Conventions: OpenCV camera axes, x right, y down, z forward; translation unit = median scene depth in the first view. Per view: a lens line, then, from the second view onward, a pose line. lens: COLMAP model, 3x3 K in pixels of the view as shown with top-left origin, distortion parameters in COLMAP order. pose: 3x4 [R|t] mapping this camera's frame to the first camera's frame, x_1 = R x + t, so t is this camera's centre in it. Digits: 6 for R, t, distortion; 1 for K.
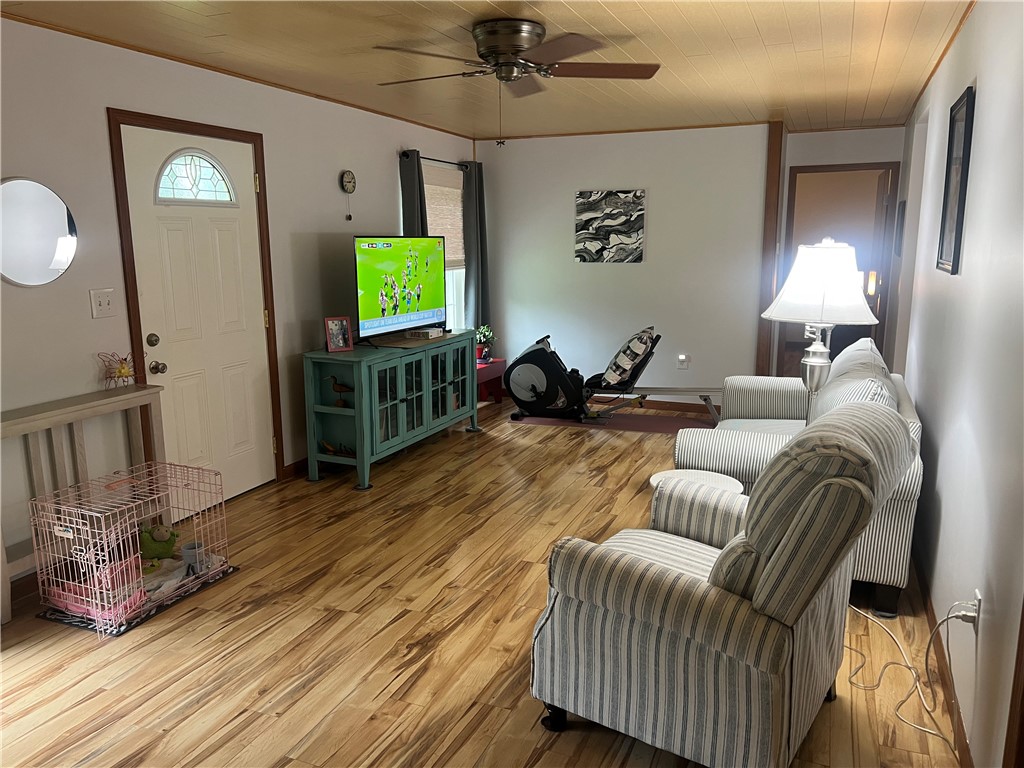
lens RADIAL K [[758.0, 0, 511.5], [0, 758.0, 379.9], [0, 0, 1]] dist [0.076945, -0.107459]
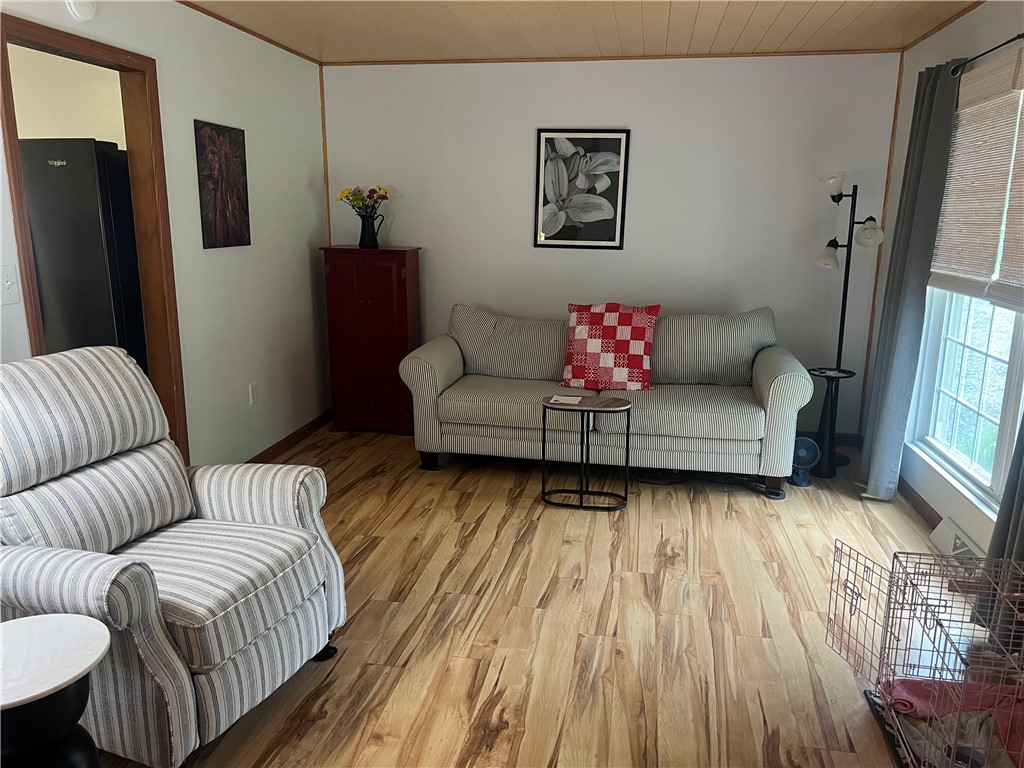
lens RADIAL K [[758.0, 0, 511.5], [0, 758.0, 379.9], [0, 0, 1]] dist [0.076945, -0.107459]
pose [[-0.975080, 0.049193, -0.216330, 0.011450], [-0.039809, 0.920483, 0.388749, -0.268257], [0.218251, 0.387673, -0.895587, 1.503785]]
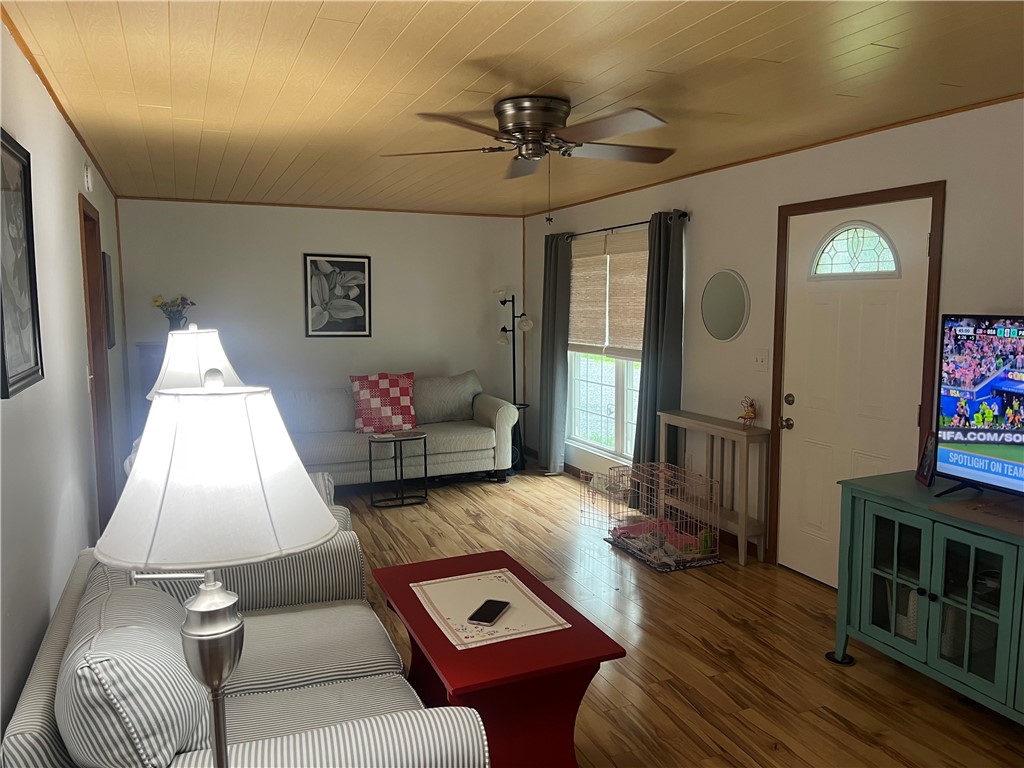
lens RADIAL K [[758.0, 0, 511.5], [0, 758.0, 379.9], [0, 0, 1]] dist [0.076945, -0.107459]
pose [[-0.694910, 0.088027, -0.713688, 0.805094], [-0.123398, 0.963160, 0.238948, -0.386688], [0.708430, 0.254115, -0.658447, 1.866786]]
